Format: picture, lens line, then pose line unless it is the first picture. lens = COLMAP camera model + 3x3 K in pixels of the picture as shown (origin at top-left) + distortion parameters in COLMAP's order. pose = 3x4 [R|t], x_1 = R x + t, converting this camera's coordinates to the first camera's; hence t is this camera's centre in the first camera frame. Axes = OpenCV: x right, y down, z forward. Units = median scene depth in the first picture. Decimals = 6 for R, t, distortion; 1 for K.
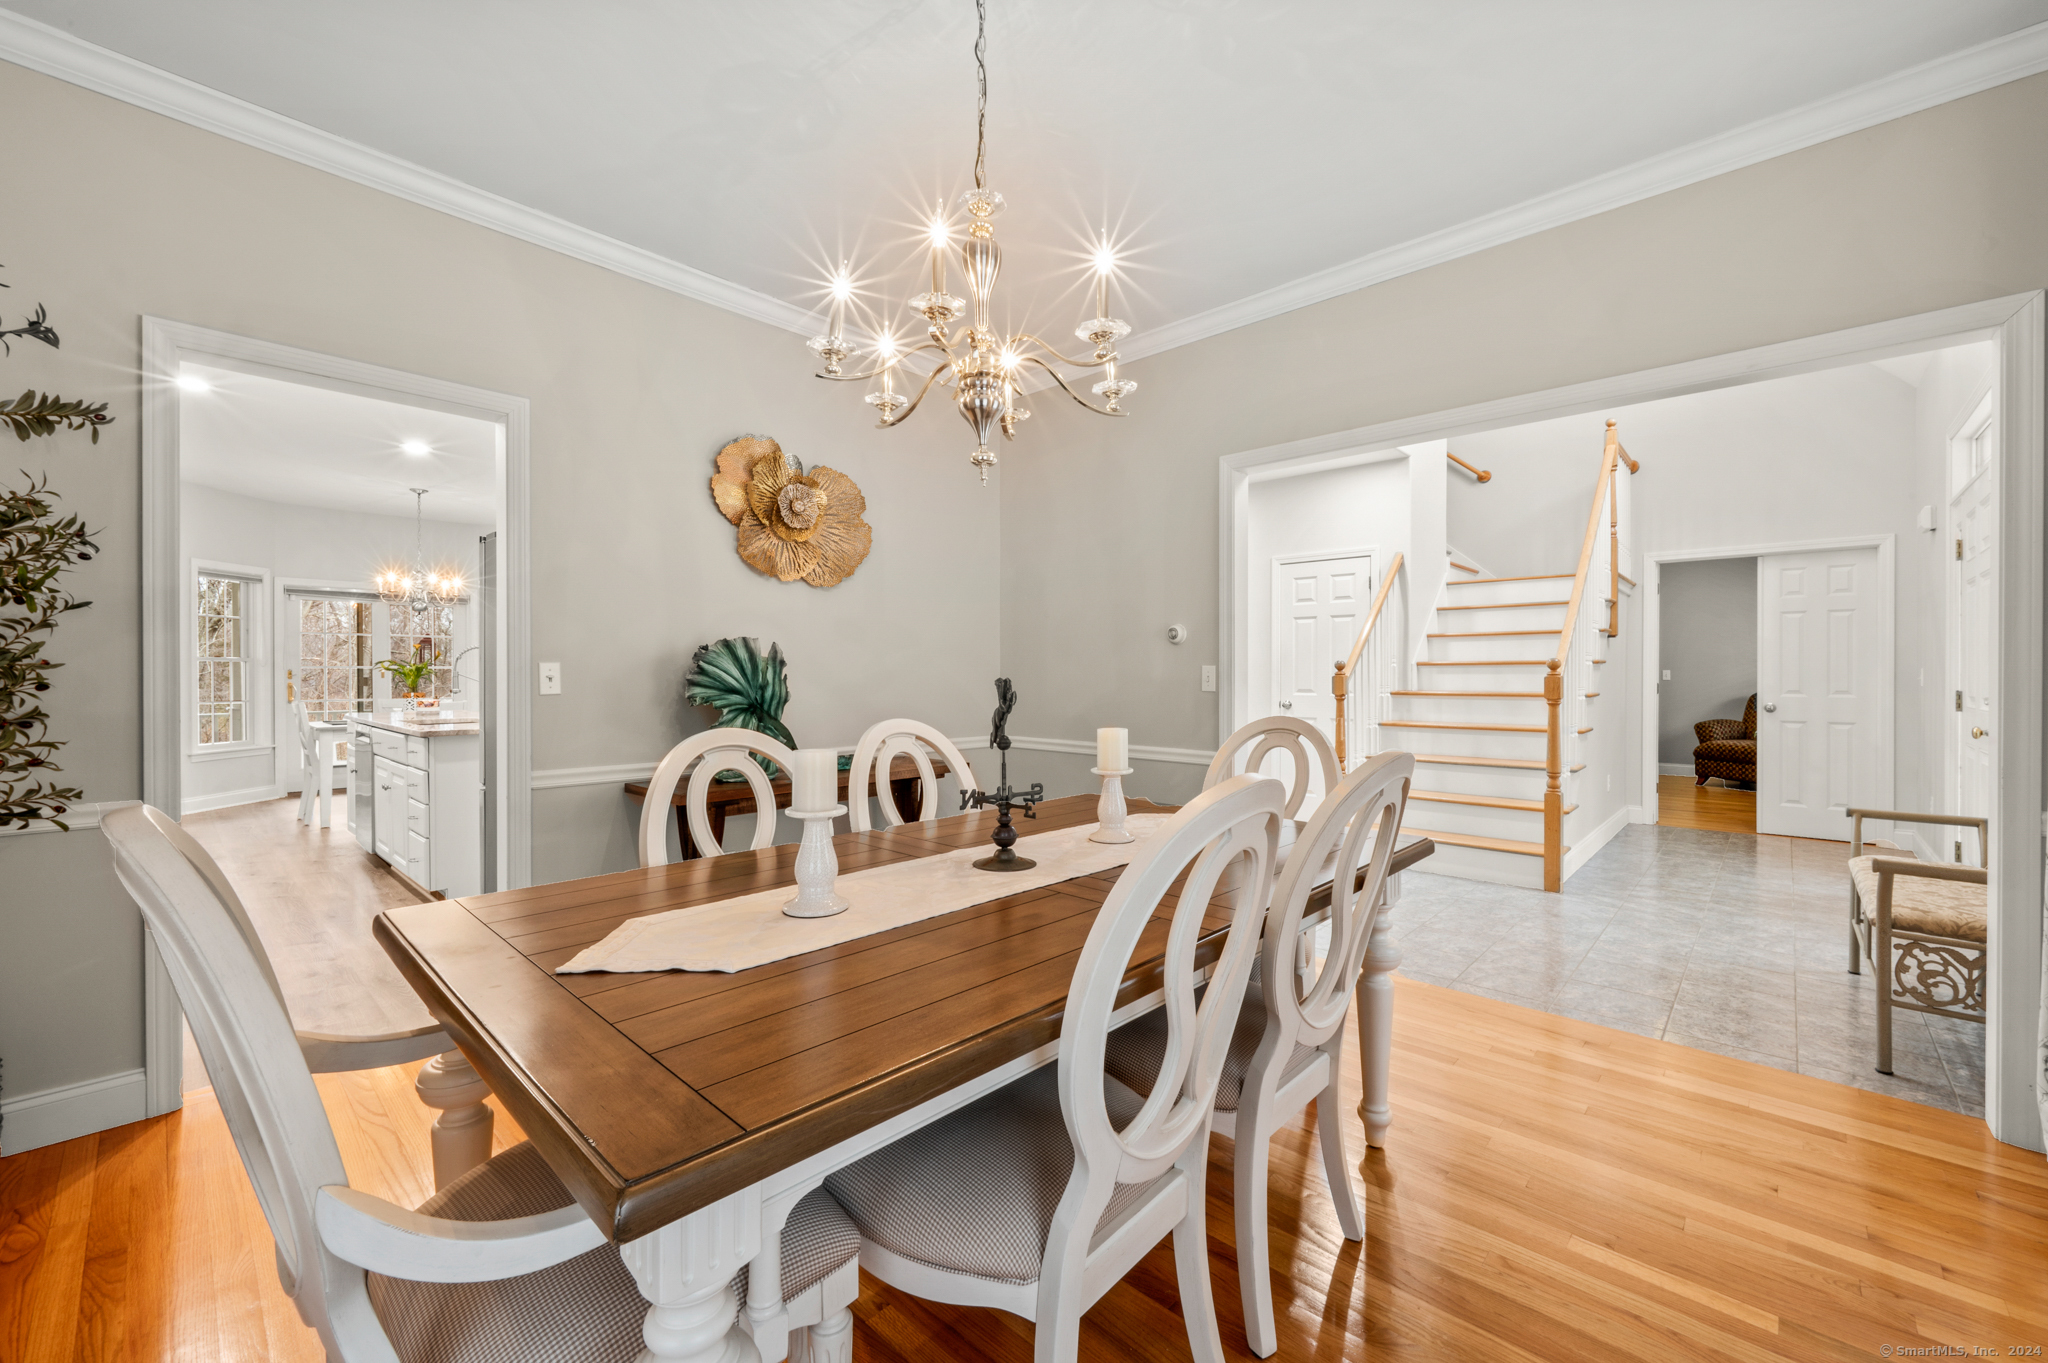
lens RADIAL K [[809.6, 0, 1041.4], [0, 809.6, 677.0], [0, 0, 1]] dist [0.000946, -0.000769]
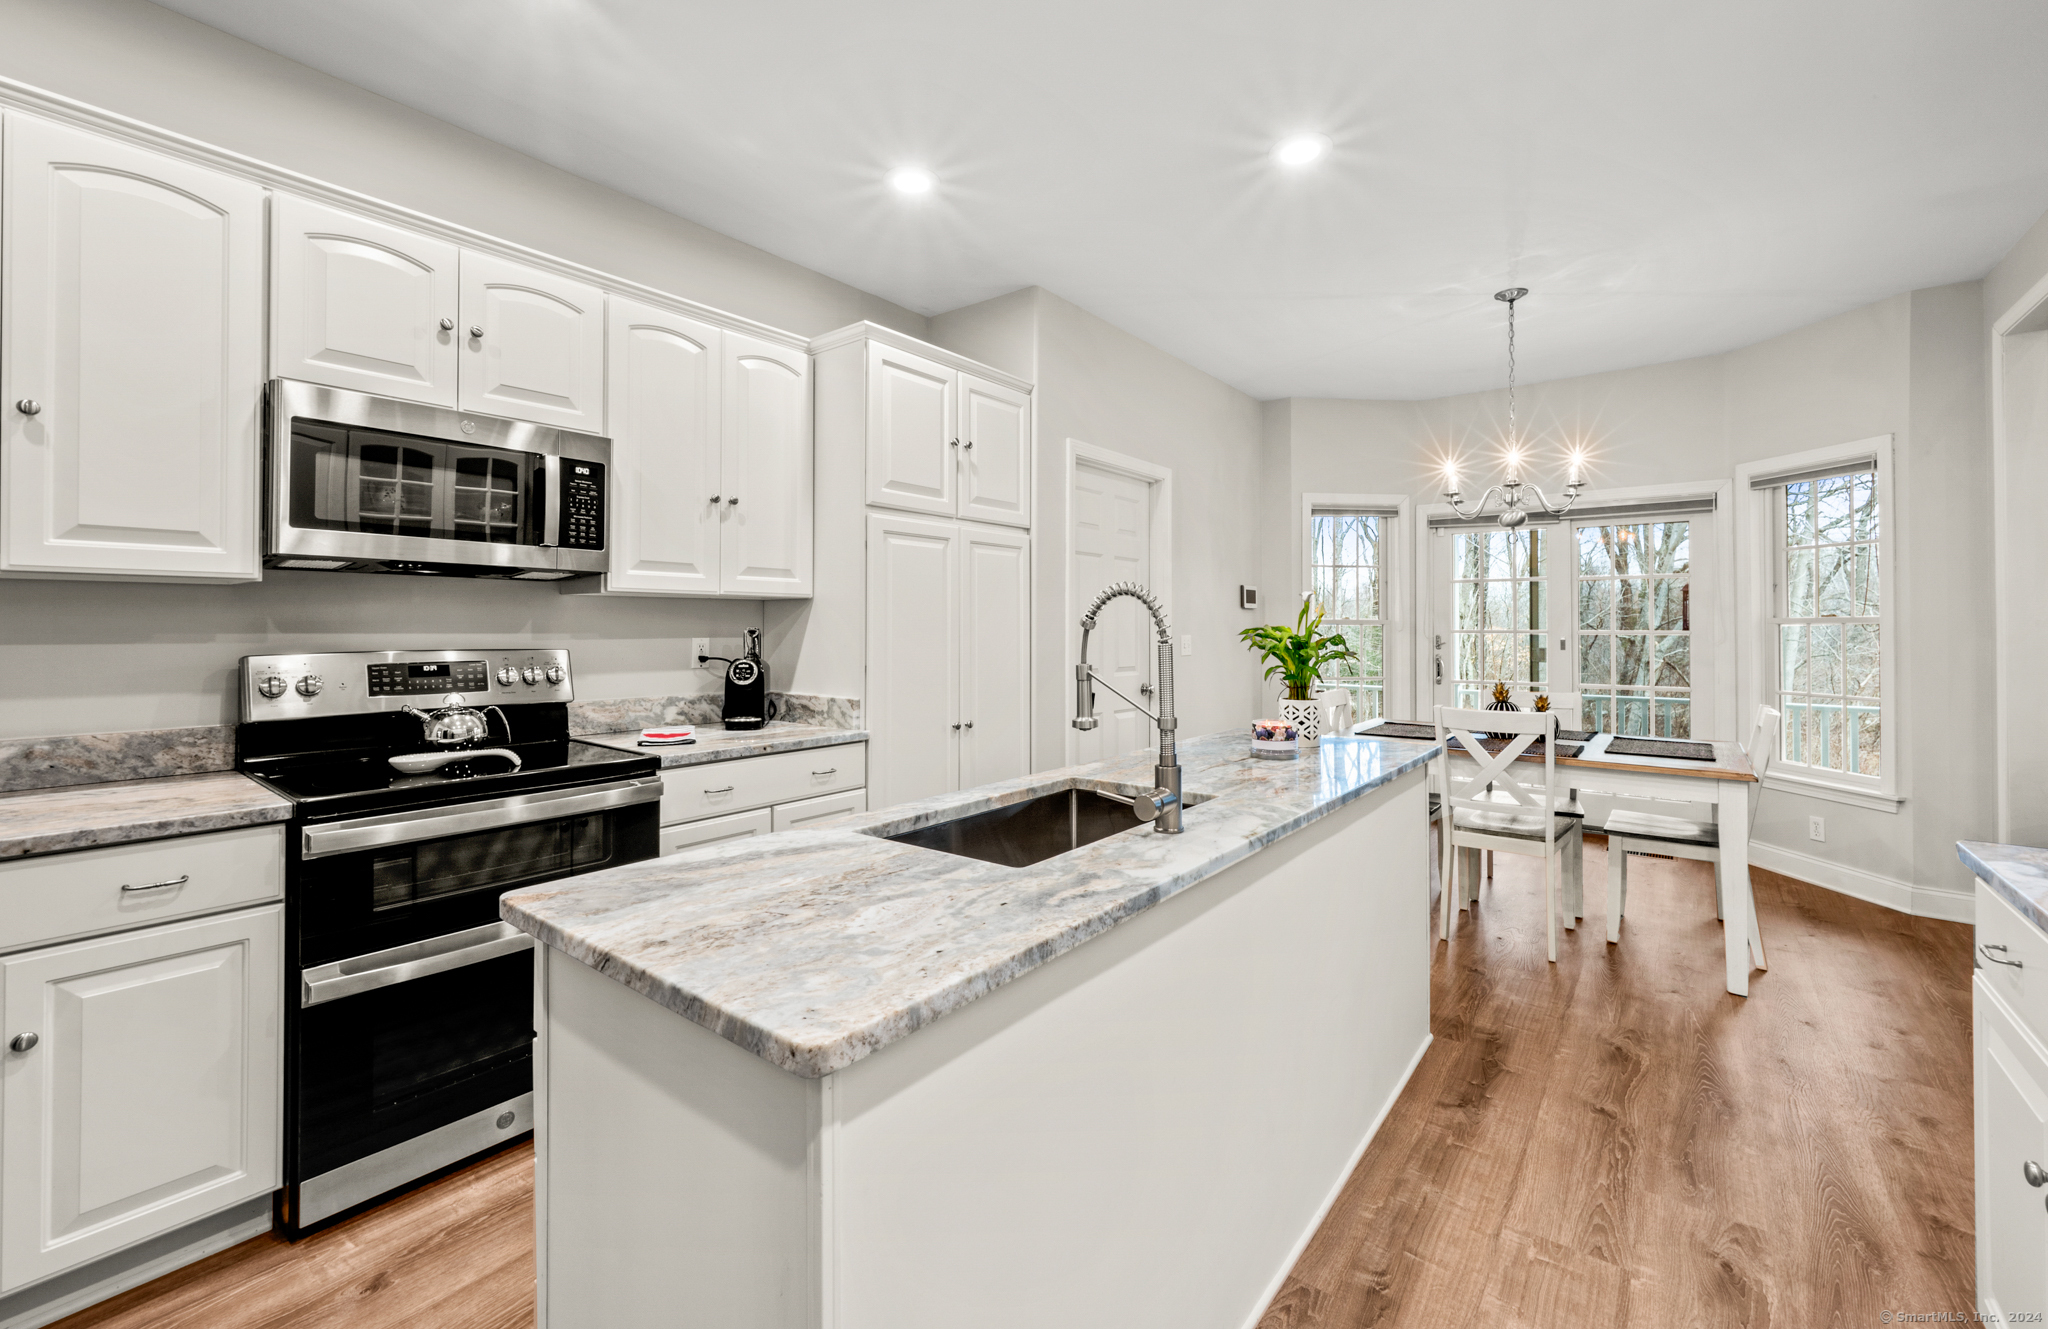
lens RADIAL K [[811.6, 0, 1046.1], [0, 811.6, 623.6], [0, 0, 1]] dist [-0.013275, -0.000067]
pose [[0.091165, -0.005354, -0.995821, -0.270750], [0.002754, 0.999983, -0.005124, -0.017507], [0.995832, -0.002275, 0.091178, 0.619113]]
